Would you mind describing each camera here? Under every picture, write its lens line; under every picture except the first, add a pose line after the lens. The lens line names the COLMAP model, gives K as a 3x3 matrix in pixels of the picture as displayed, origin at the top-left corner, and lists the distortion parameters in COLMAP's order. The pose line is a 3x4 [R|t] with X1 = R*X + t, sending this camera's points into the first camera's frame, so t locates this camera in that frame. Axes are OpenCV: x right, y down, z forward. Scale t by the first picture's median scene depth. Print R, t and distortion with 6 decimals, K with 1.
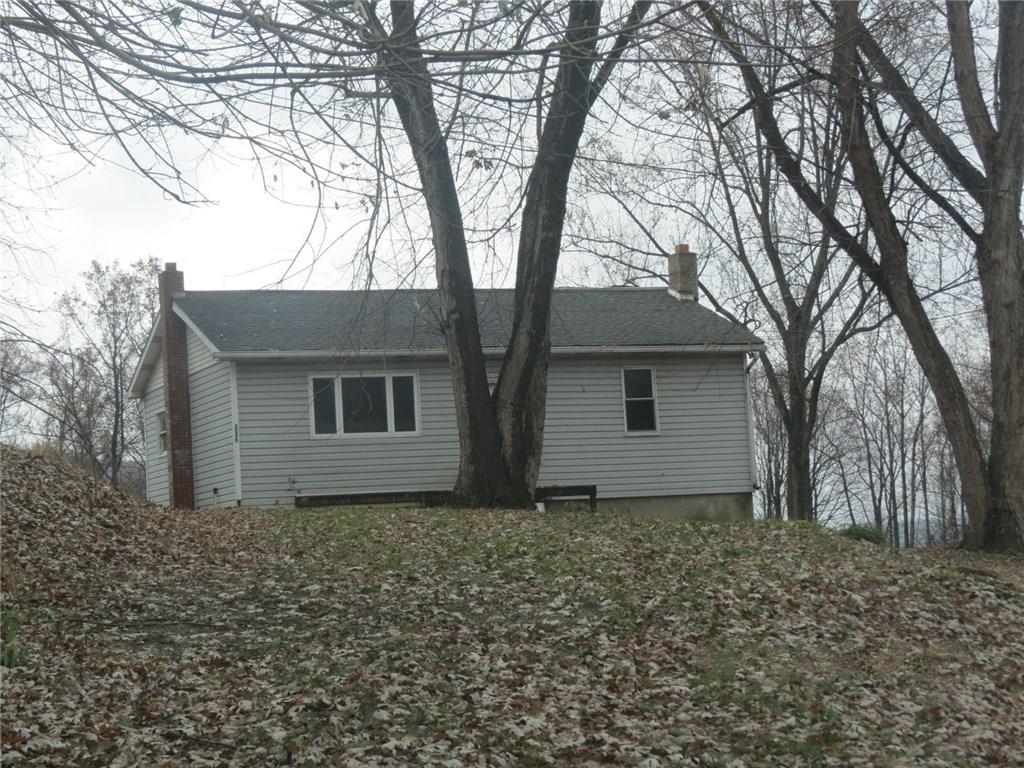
lens RADIAL K [[2231.2, 0, 511.0], [0, 2231.2, 384.3], [0, 0, 1]] dist [-0.034624, 0.000000]
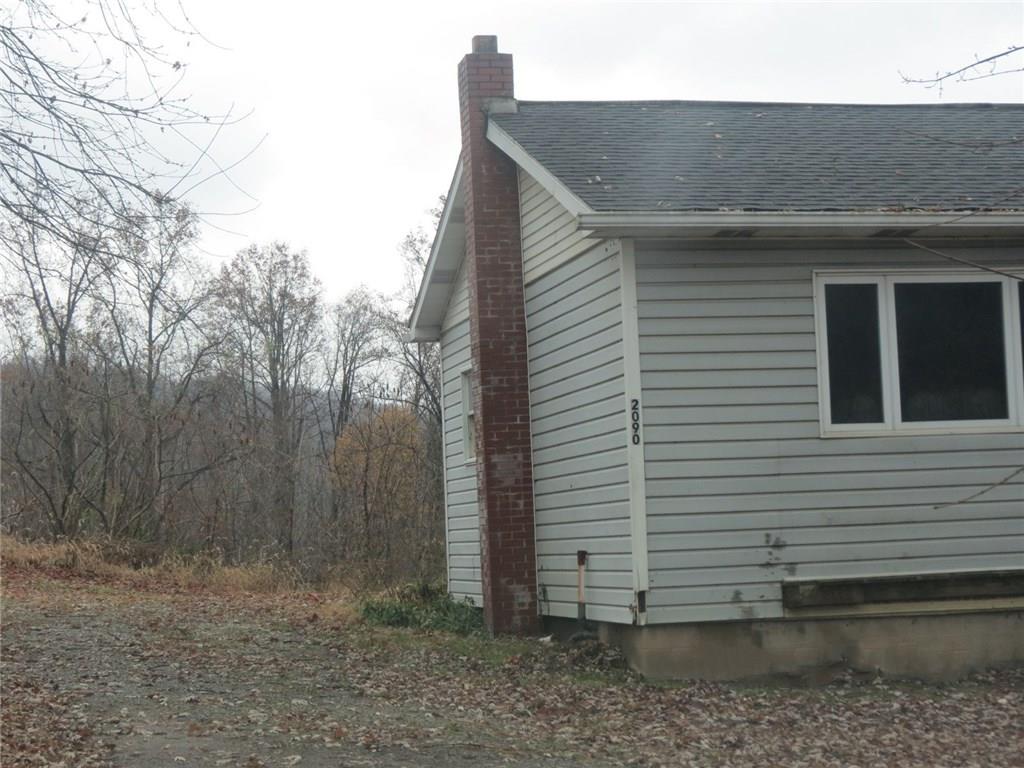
lens RADIAL K [[2154.4, 0, 512.0], [0, 2154.4, 384.1], [0, 0, 1]] dist [-0.021097, 0.000000]
pose [[0.986234, 0.005033, -0.165276, -0.080073], [-0.002364, 0.999864, 0.016346, 0.009011], [0.165336, -0.015730, 0.986112, 0.608108]]
